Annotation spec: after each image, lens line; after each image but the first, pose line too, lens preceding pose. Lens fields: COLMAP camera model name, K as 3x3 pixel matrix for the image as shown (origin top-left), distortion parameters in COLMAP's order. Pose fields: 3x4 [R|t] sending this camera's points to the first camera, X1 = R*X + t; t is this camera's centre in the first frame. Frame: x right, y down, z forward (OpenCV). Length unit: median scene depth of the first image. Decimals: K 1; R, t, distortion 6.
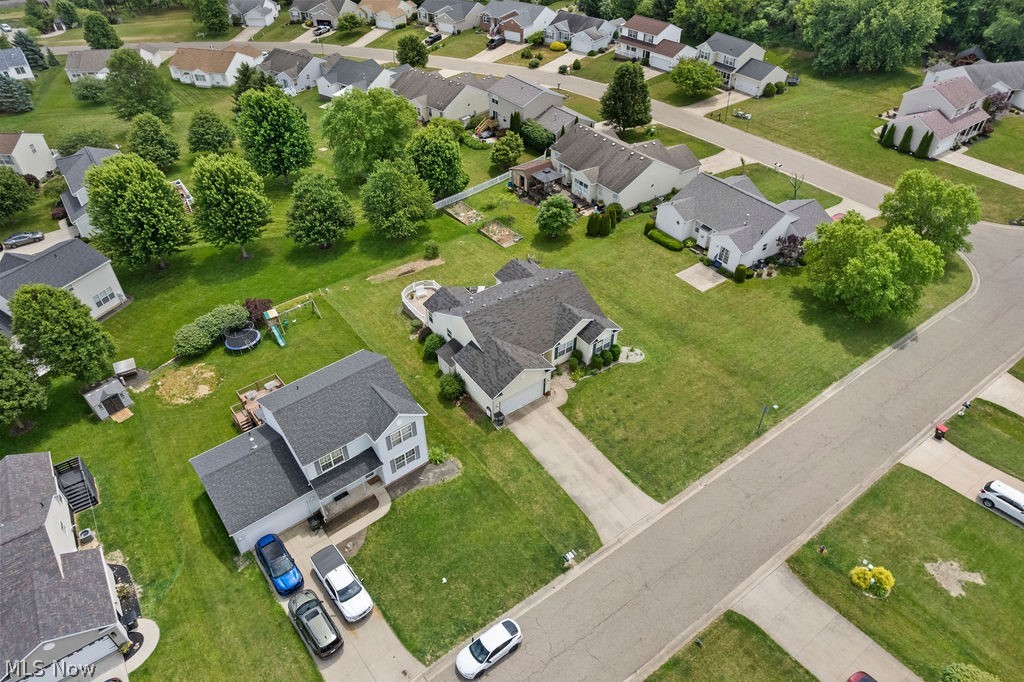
lens RADIAL K [[655.3, 0, 514.4], [0, 655.3, 340.9], [0, 0, 1]] dist [-0.060508, 0.048145]
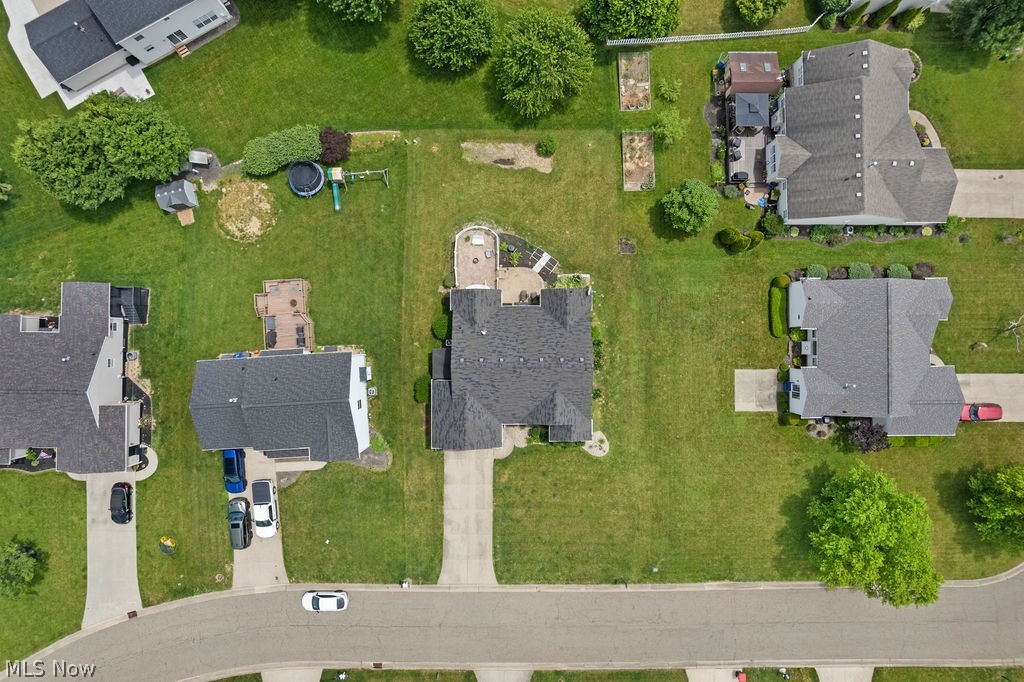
lens RADIAL K [[655.3, 0, 509.4], [0, 655.3, 342.6], [0, 0, 1]] dist [-0.060508, 0.048145]
pose [[0.813087, 0.582127, -0.004299, -0.025466], [-0.372666, 0.526167, 0.764374, -0.913704], [0.447225, -0.619900, 0.644759, 0.434046]]
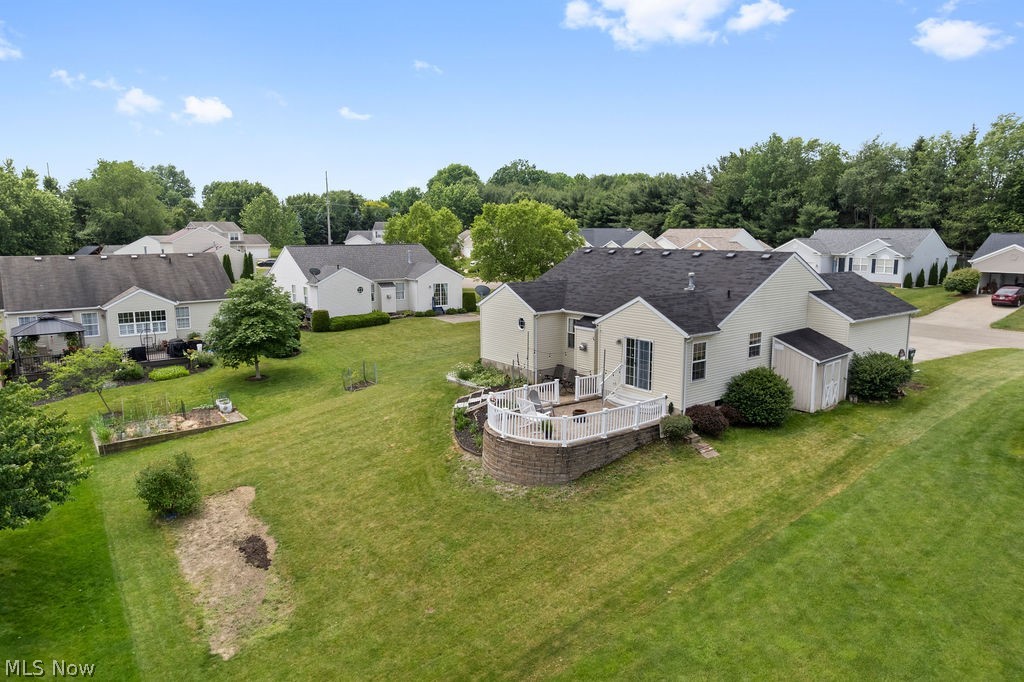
lens RADIAL K [[655.3, 0, 515.5], [0, 655.3, 341.8], [0, 0, 1]] dist [-0.060508, 0.048145]
pose [[-0.030991, -0.165107, 0.985789, -0.571847], [0.651366, 0.744739, 0.145212, -0.193934], [-0.758131, 0.646609, 0.084465, 1.220857]]
